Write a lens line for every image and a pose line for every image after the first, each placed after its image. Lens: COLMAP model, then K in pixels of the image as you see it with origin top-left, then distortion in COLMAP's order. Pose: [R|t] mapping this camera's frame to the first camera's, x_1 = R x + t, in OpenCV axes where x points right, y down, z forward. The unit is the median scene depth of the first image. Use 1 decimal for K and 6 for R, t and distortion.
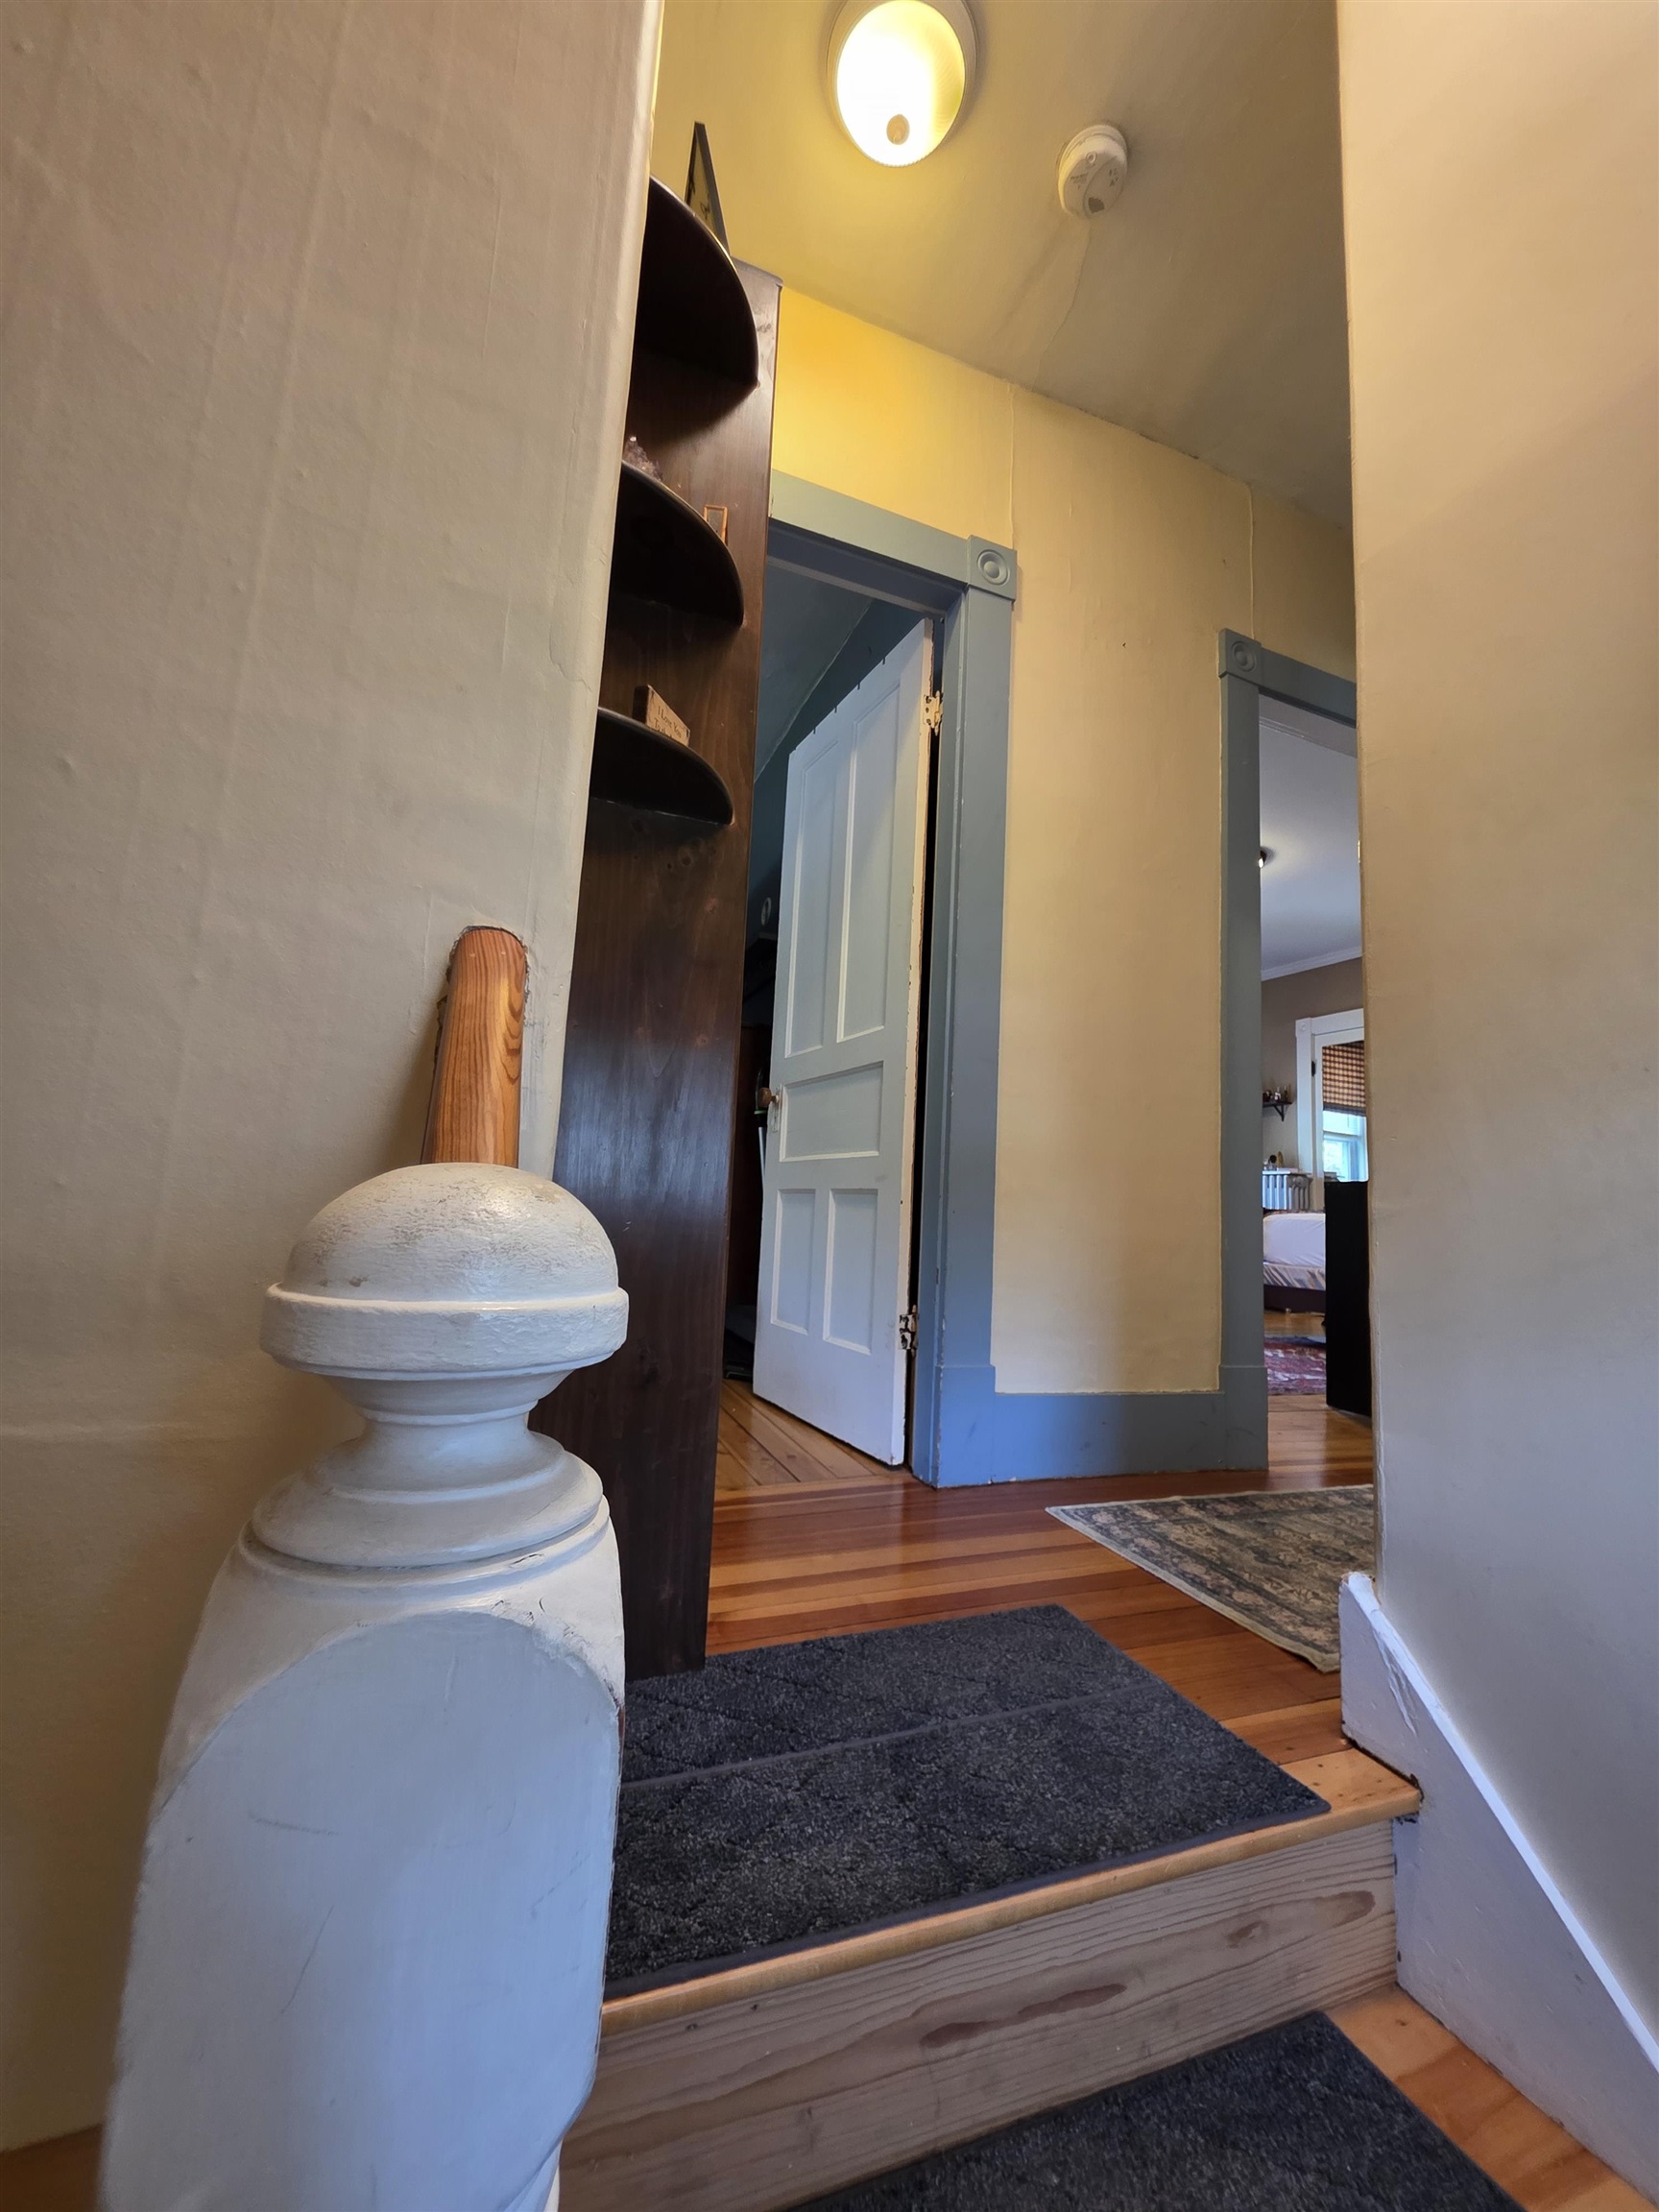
lens RADIAL K [[879.2, 0, 828.0], [0, 879.2, 1103.3], [0, 0, 1]] dist [0.000331, -0.000189]
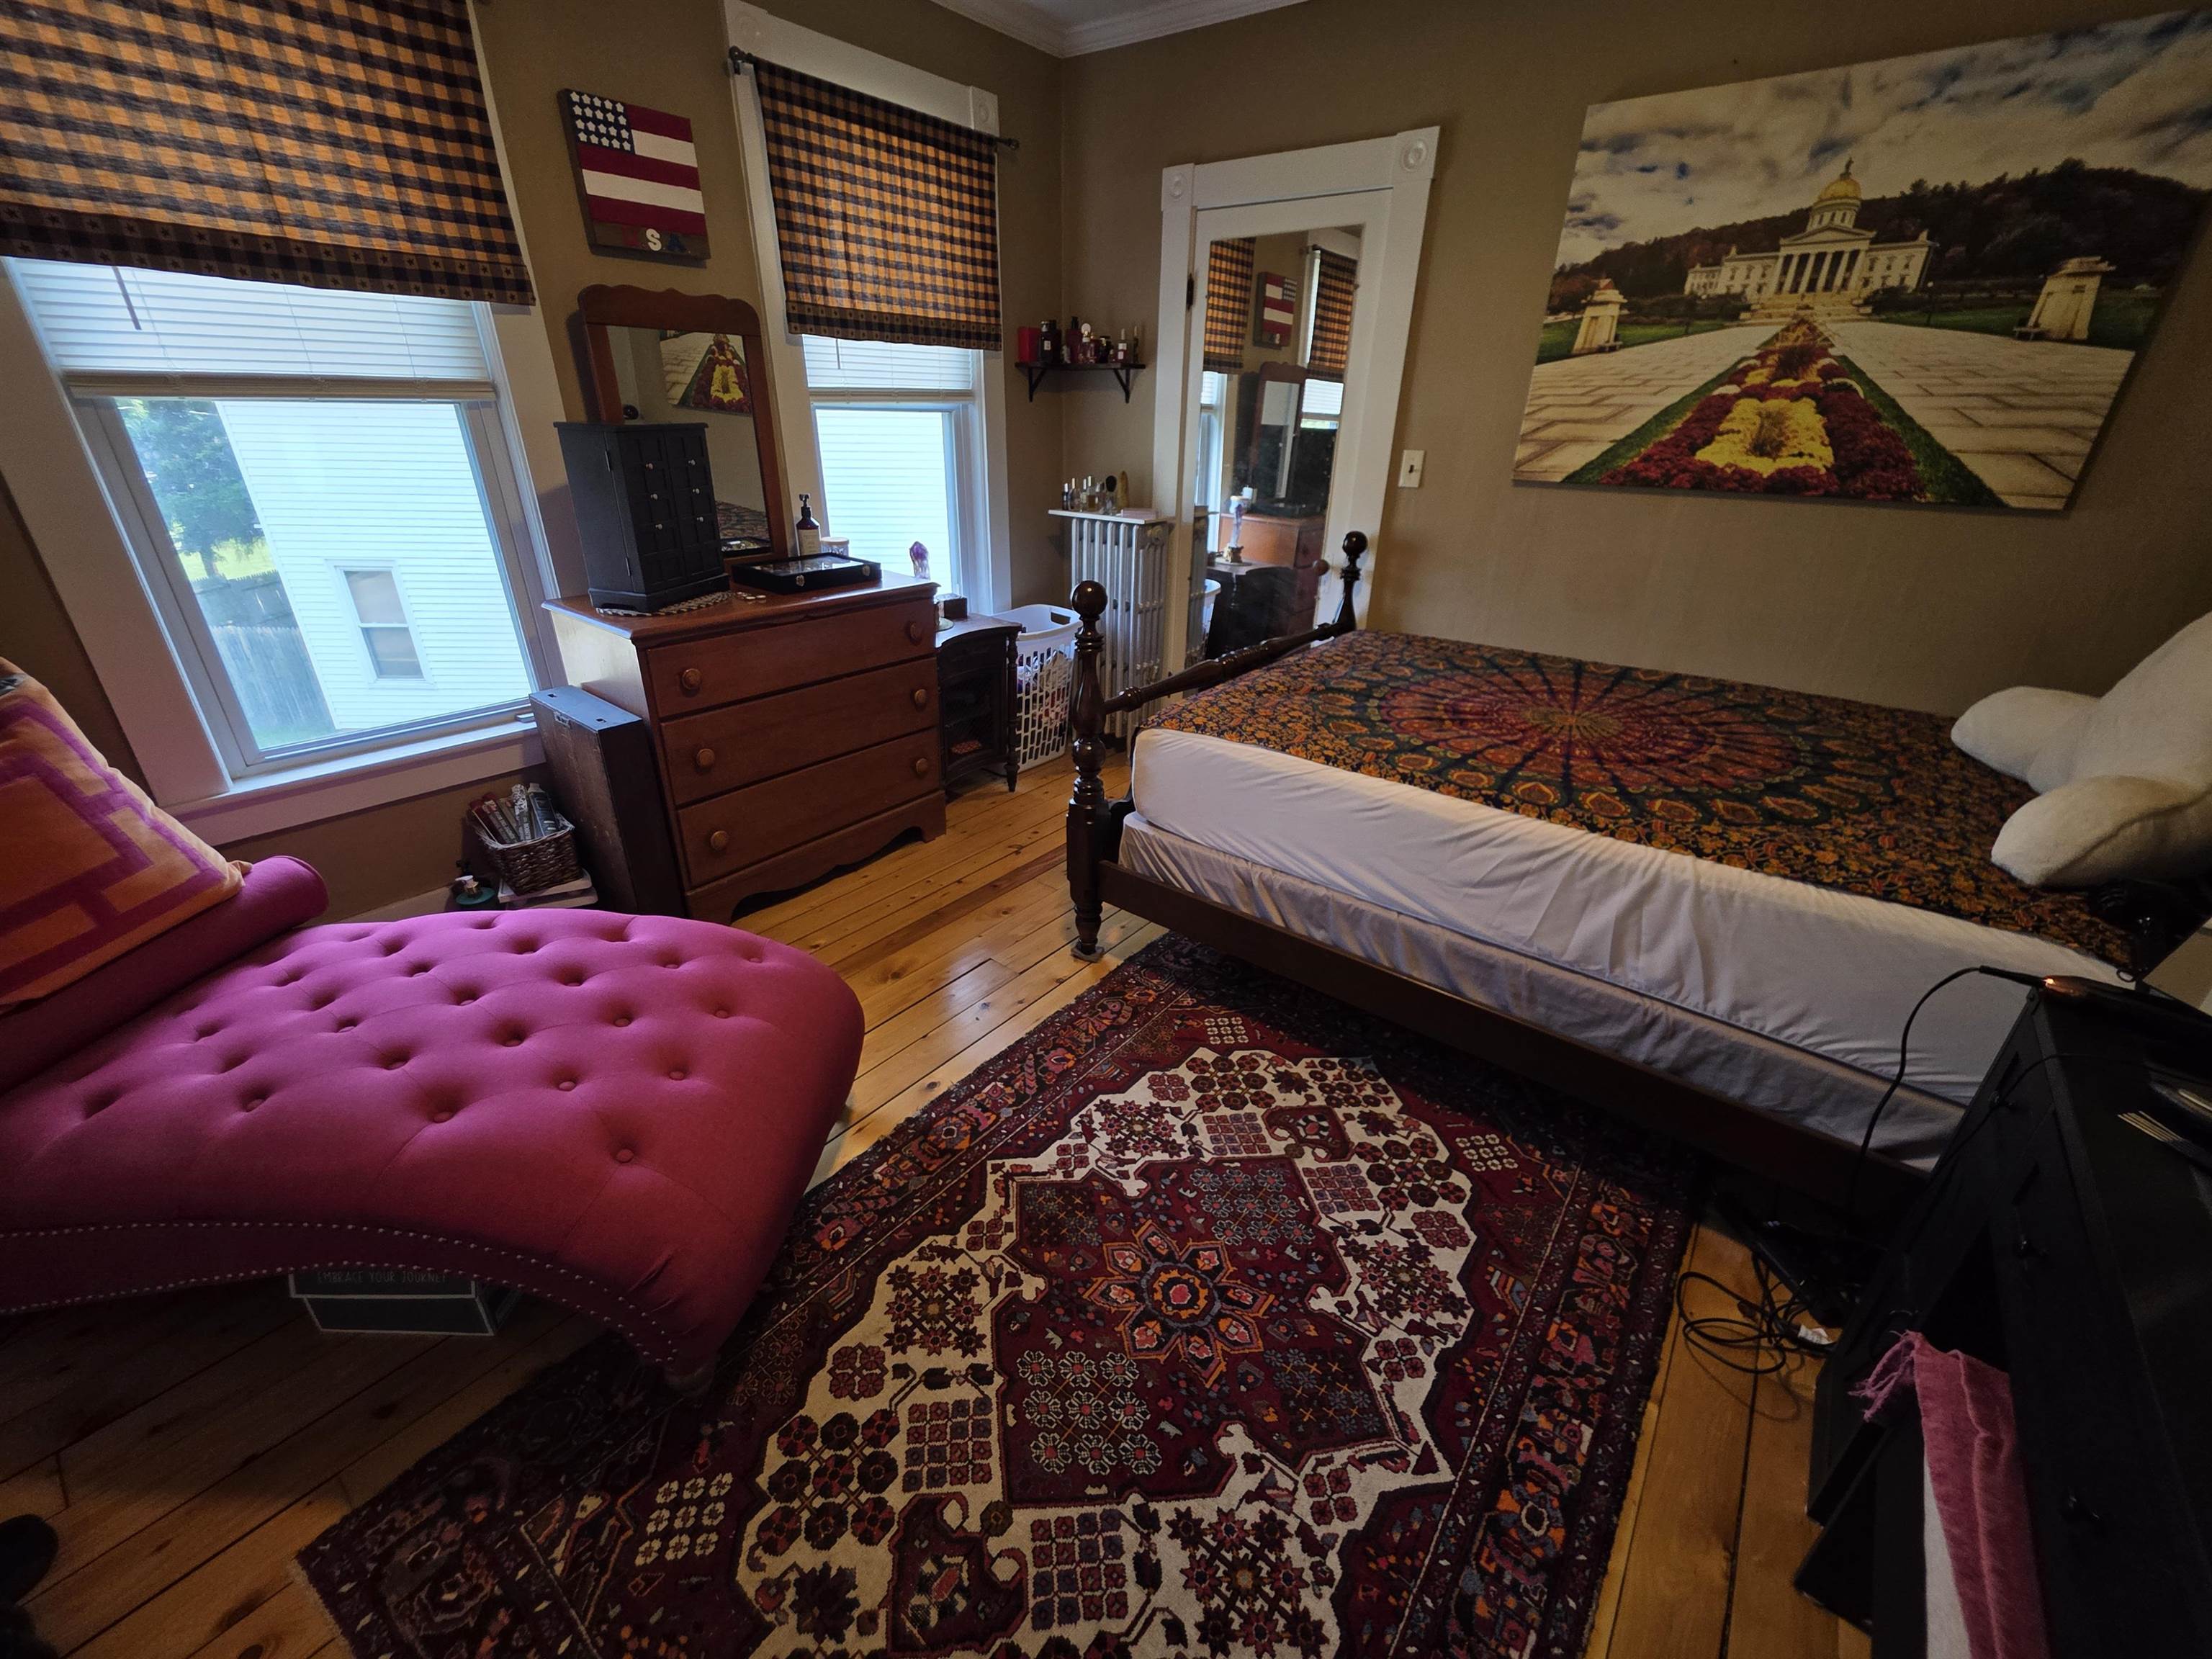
lens RADIAL K [[891.9, 0, 1106.4], [0, 891.9, 829.4], [0, 0, 1]] dist [0.003161, -0.001450]
pose [[0.855219, -0.252949, 0.452347, 1.043554], [-0.034078, 0.843471, 0.536092, -0.263473], [-0.517145, -0.473891, 0.712733, 2.626024]]
